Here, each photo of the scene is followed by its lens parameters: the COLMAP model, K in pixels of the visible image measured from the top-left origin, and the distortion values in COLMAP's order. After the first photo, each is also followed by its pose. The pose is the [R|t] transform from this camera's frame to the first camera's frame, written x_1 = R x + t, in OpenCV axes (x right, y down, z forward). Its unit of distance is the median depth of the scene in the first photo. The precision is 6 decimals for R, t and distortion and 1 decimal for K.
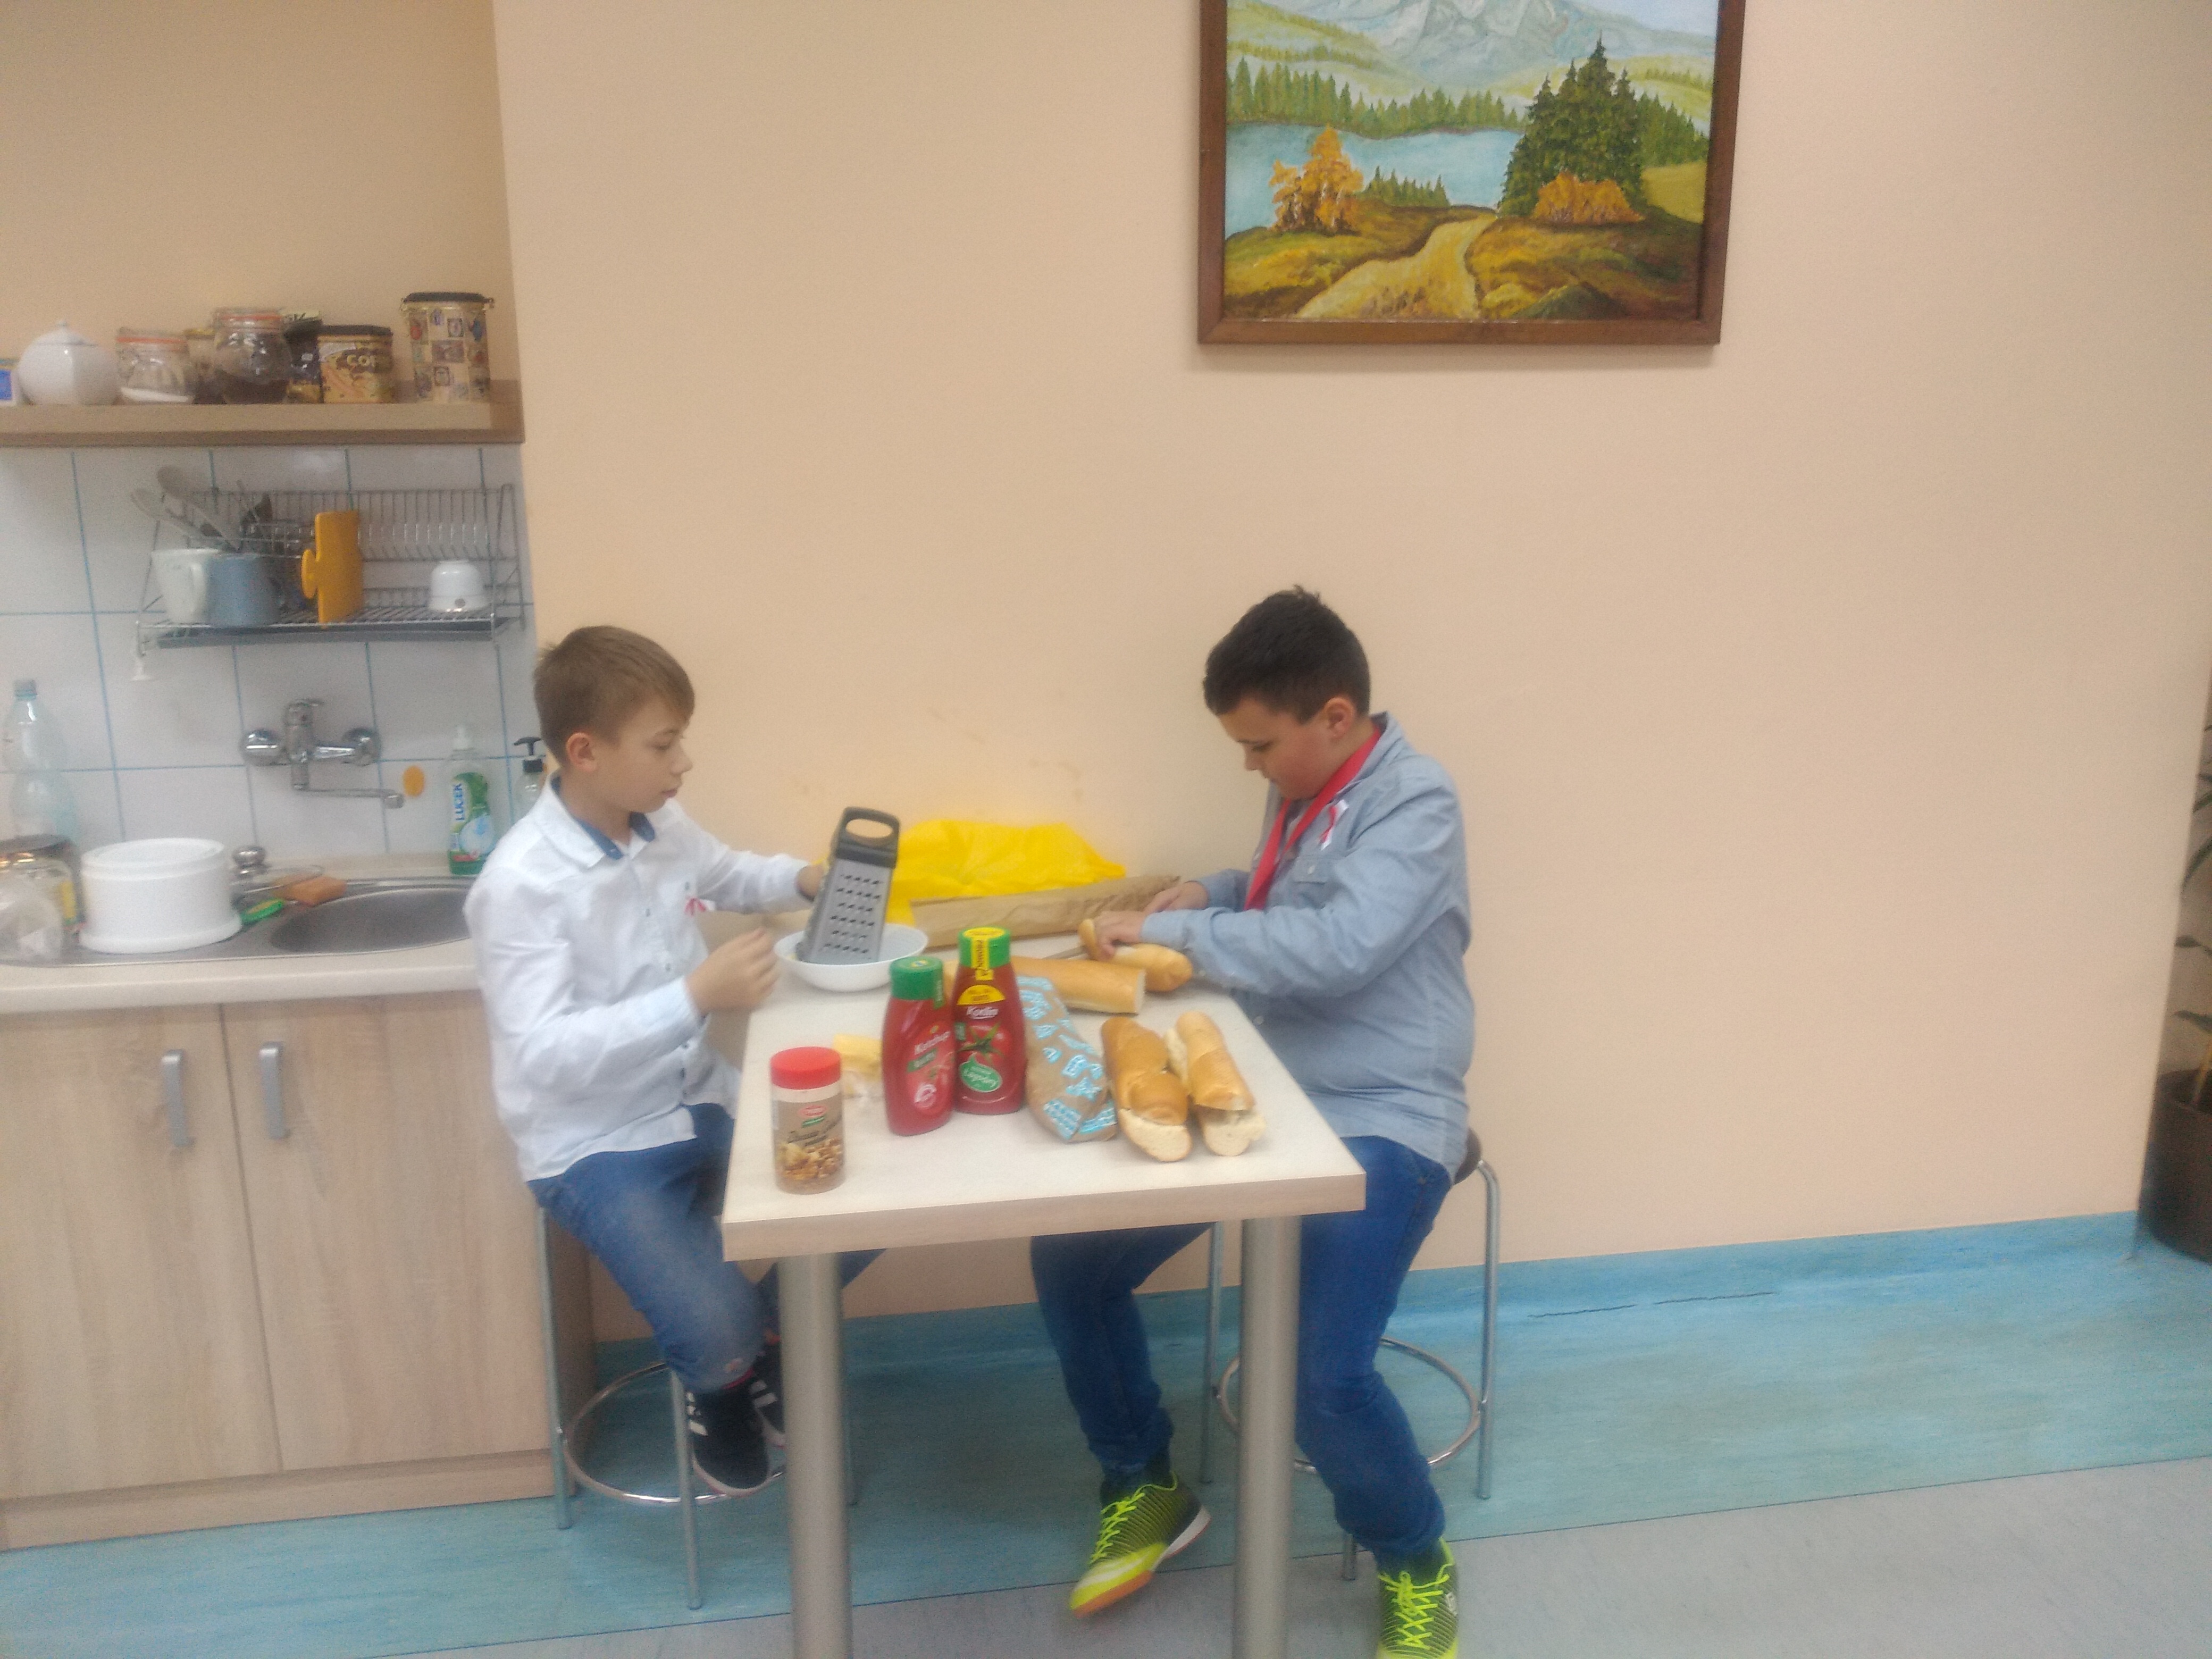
lens RADIAL K [[1722.2, 0, 1118.3], [0, 1722.2, 820.4], [0, 0, 1]] dist [0.067676, -0.119279]
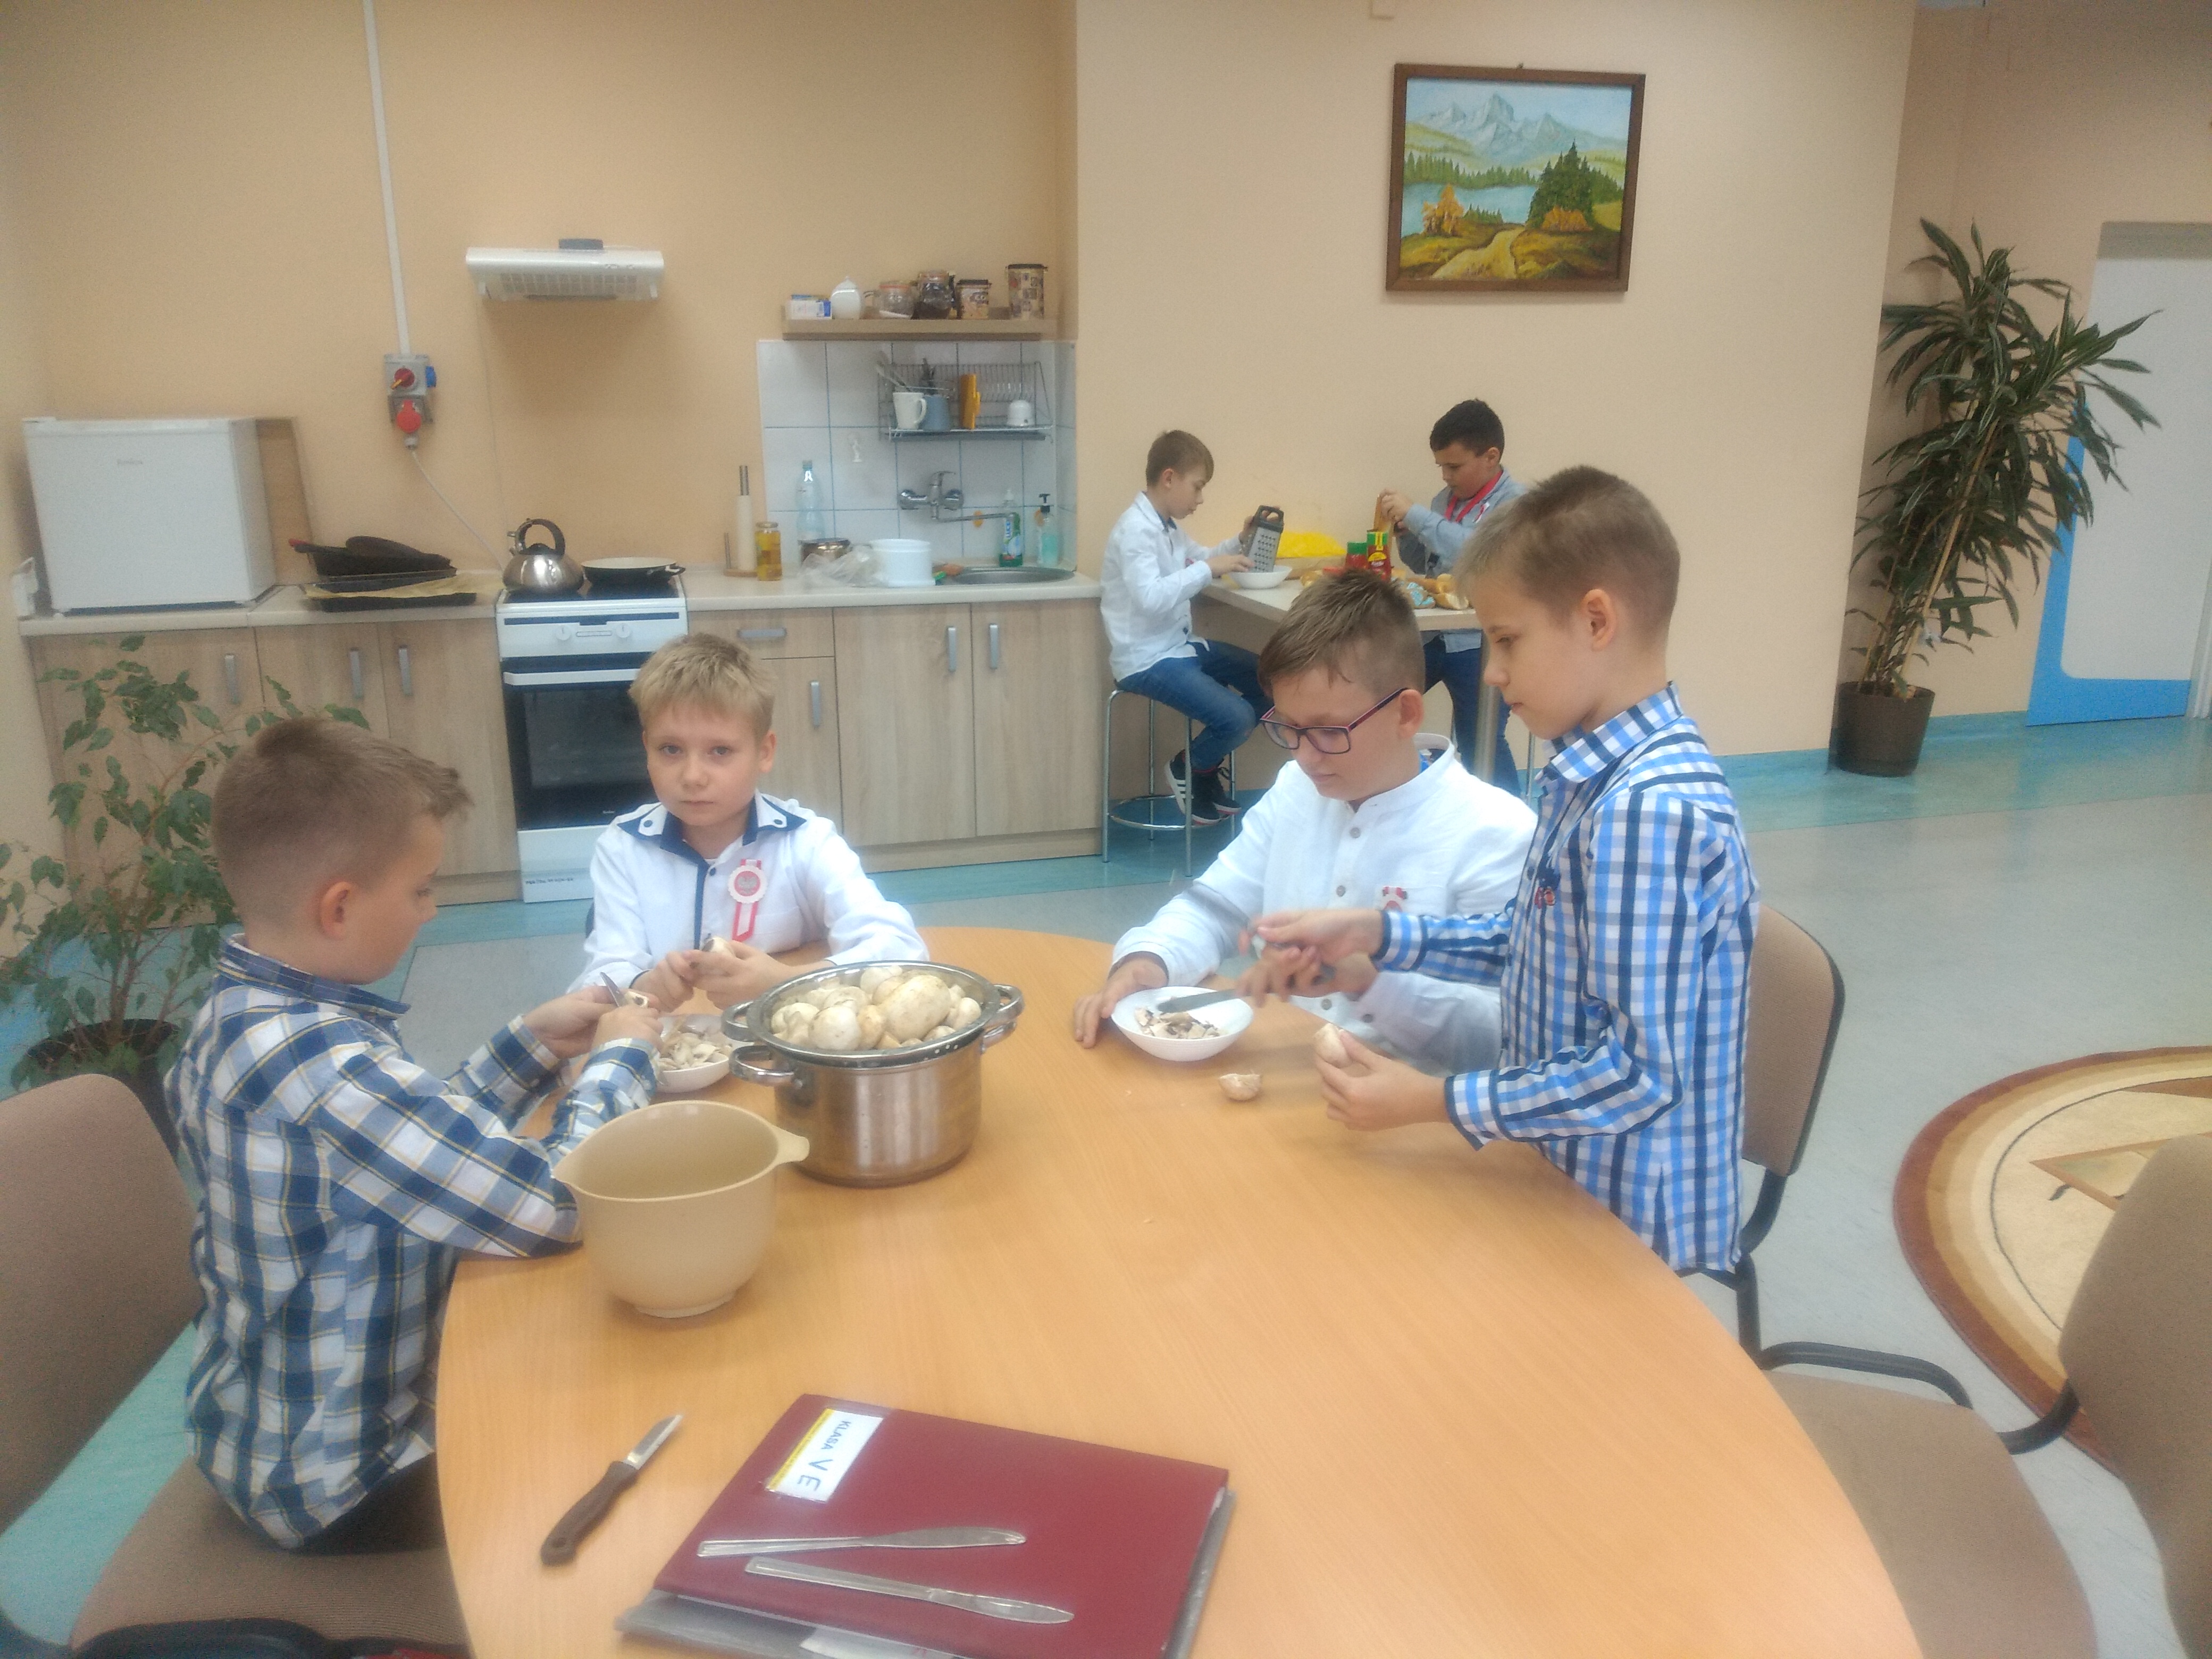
lens RADIAL K [[1733.5, 0, 1117.3], [0, 1733.5, 820.2], [0, 0, 1]] dist [0.058620, -0.092655]
pose [[0.993053, -0.027440, 0.114426, -0.520447], [0.021357, 0.998310, 0.054046, 0.230464], [-0.115716, -0.051227, 0.991961, -1.035306]]
